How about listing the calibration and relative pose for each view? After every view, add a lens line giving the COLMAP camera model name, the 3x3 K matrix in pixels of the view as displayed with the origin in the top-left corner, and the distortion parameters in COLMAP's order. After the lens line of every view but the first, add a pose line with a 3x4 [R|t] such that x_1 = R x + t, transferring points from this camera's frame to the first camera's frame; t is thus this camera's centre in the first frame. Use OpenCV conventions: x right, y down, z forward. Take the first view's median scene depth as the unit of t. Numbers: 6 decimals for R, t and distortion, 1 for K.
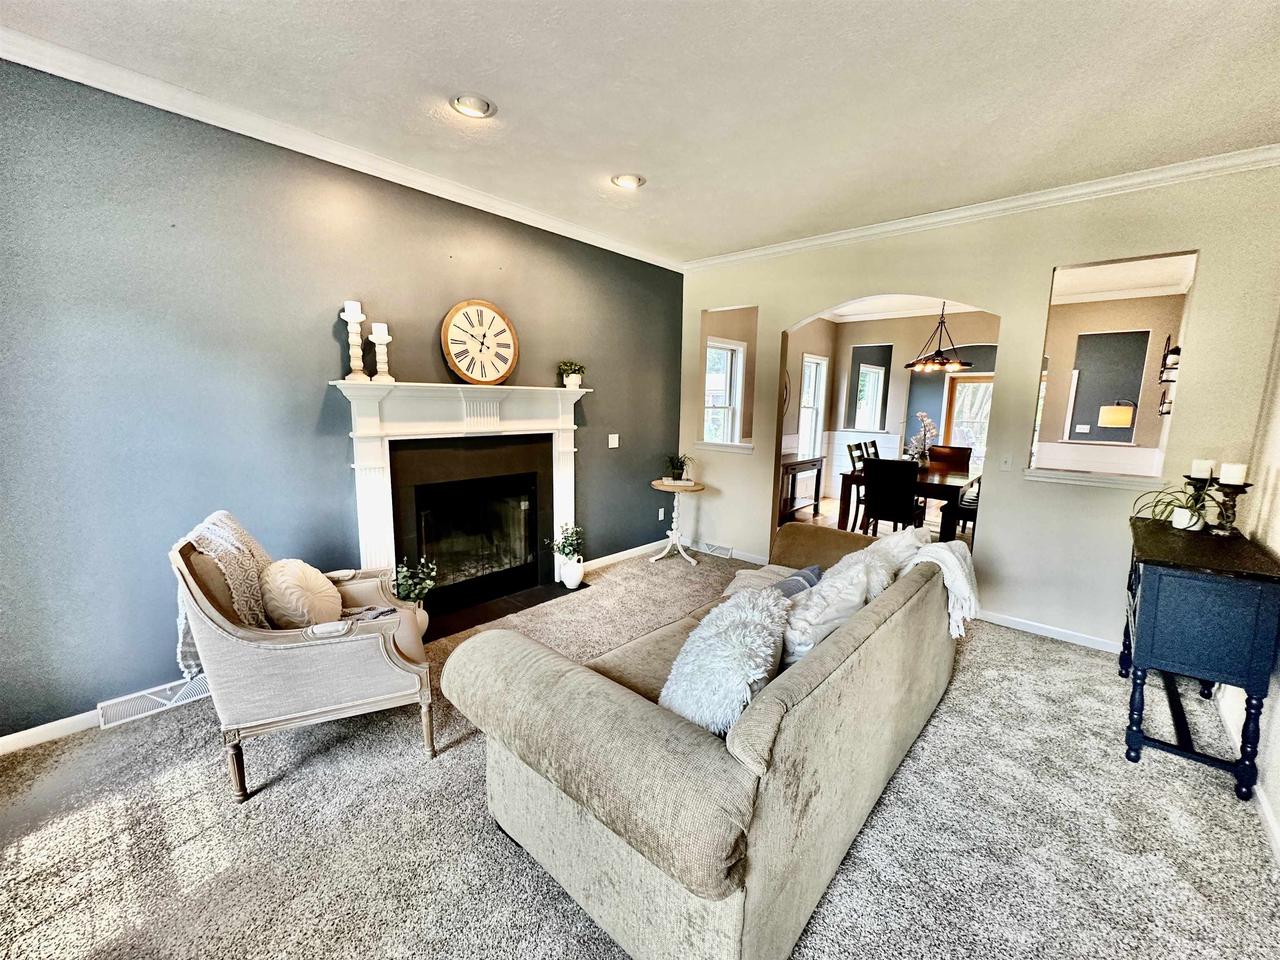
lens RADIAL K [[513.6, 0, 640.2], [0, 513.6, 478.6], [0, 0, 1]] dist [-0.002848, 0.000408]
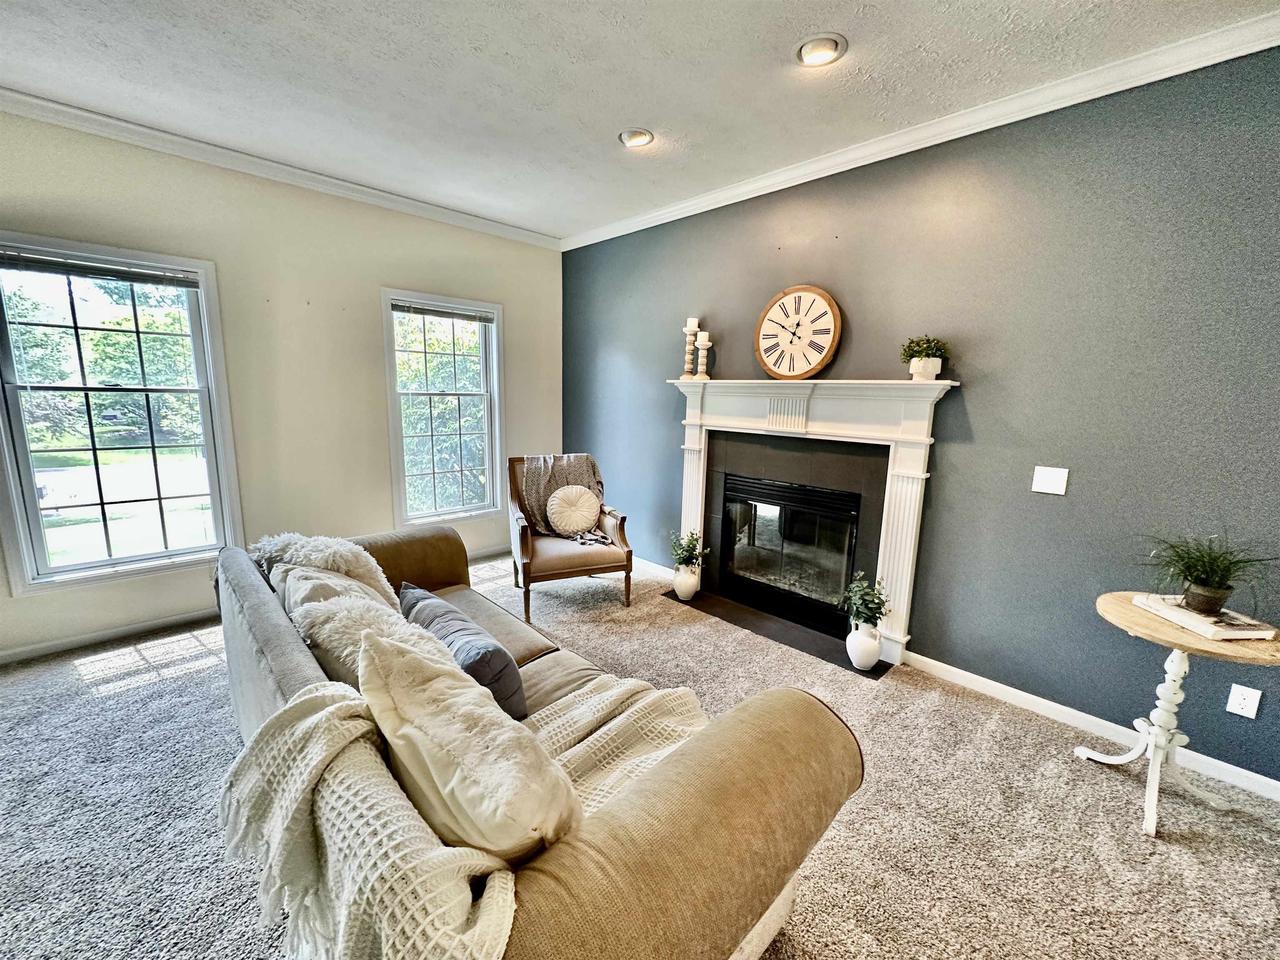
lens RADIAL K [[513.6, 0, 636.3], [0, 513.6, 477.4], [0, 0, 1]] dist [-0.002848, 0.000408]
pose [[-0.065705, 0.147666, -0.986852, 0.623775], [-0.175153, 0.971927, 0.157095, -0.109060], [0.982346, 0.183172, -0.037996, 0.793140]]
